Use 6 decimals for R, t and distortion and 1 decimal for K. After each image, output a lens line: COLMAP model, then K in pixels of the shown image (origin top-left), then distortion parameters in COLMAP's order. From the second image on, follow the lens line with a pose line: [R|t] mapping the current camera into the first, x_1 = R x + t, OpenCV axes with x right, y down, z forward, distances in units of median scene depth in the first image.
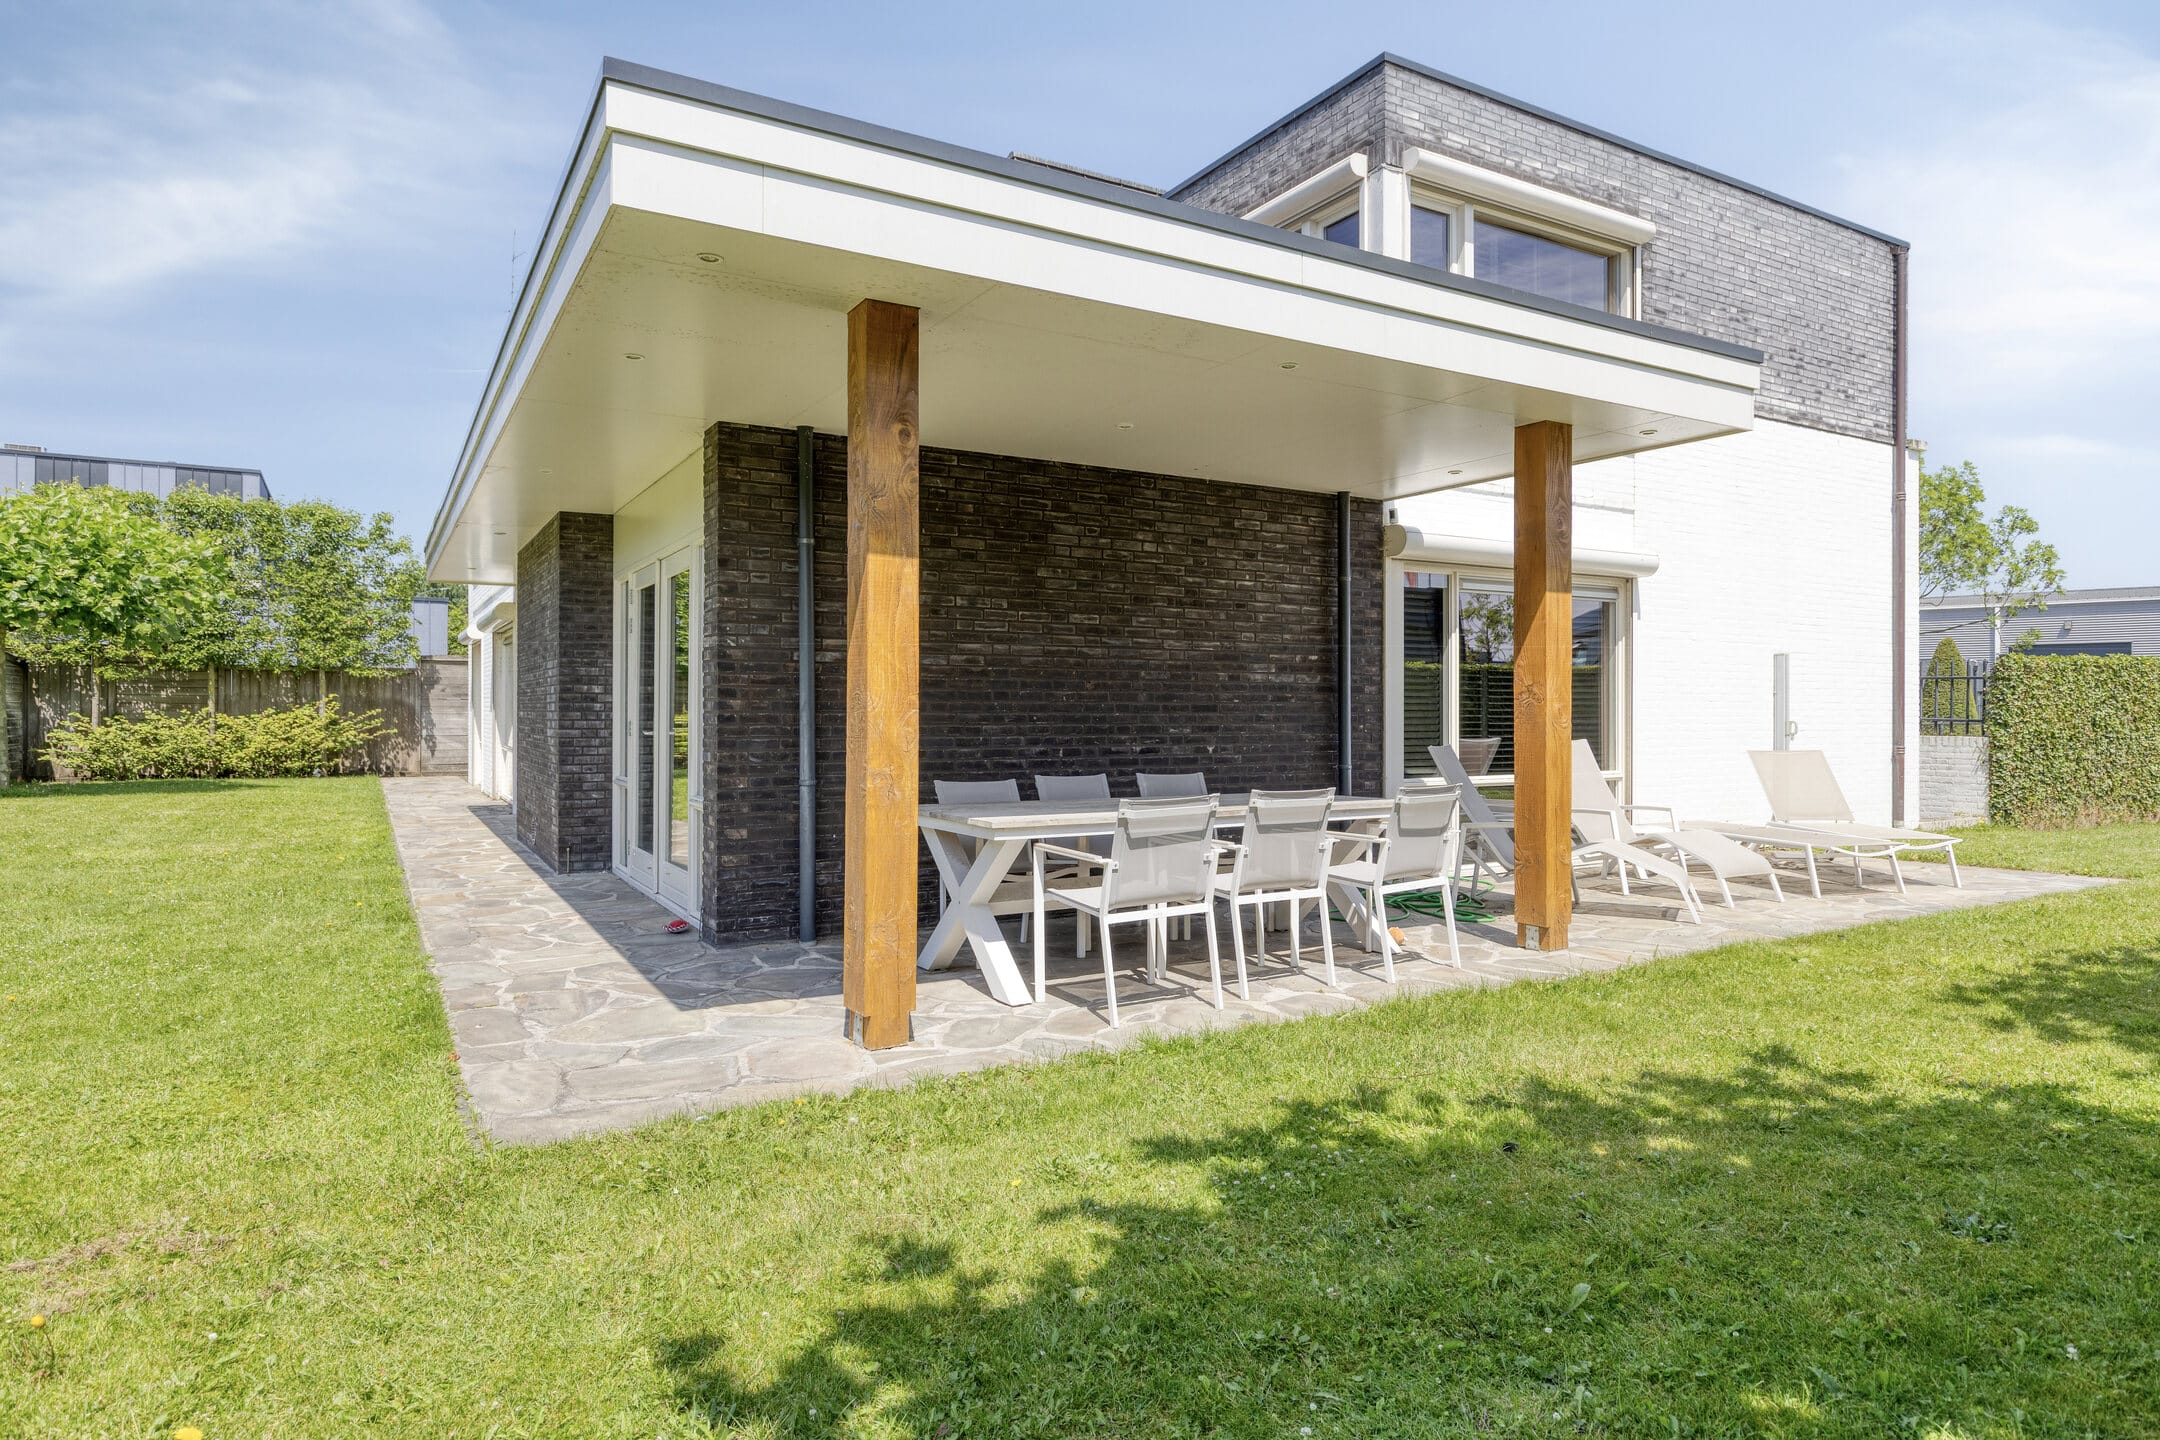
lens RADIAL K [[1242.4, 0, 1068.6], [0, 1242.4, 704.9], [0, 0, 1]] dist [-0.002279, -0.000557]
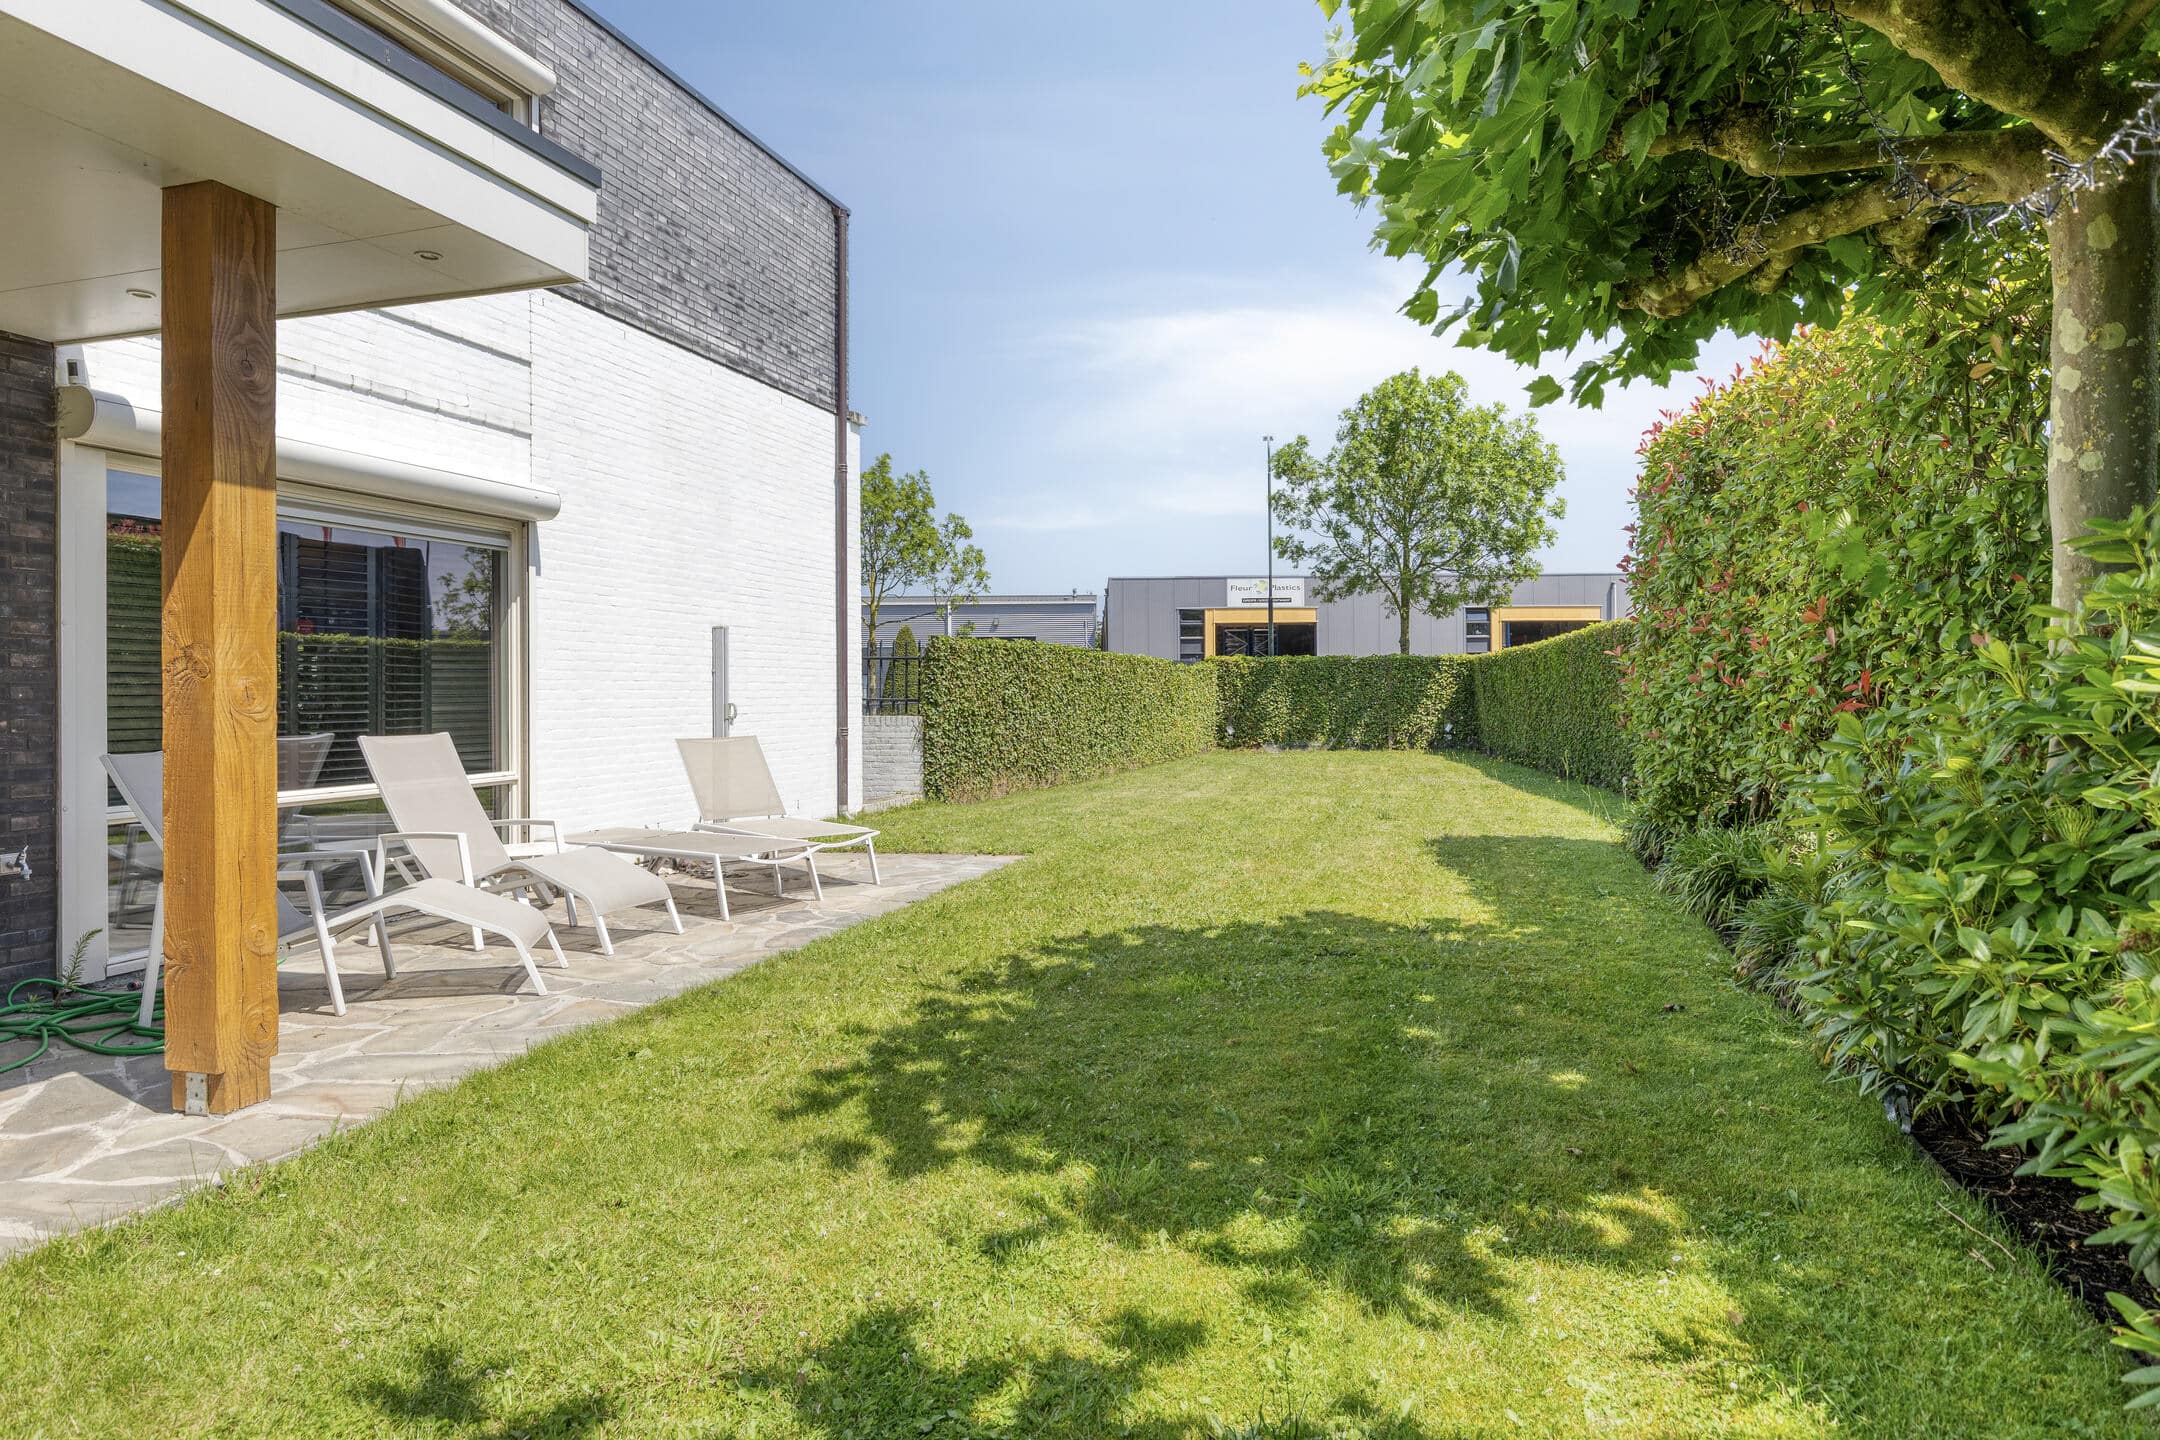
lens RADIAL K [[1242.4, 0, 1068.6], [0, 1242.4, 704.9], [0, 0, 1]] dist [-0.002279, -0.000557]
pose [[0.743286, -0.015210, 0.668801, 0.198756], [0.007592, 0.999869, 0.014302, 0.003860], [-0.668931, -0.005553, 0.743304, 0.214034]]
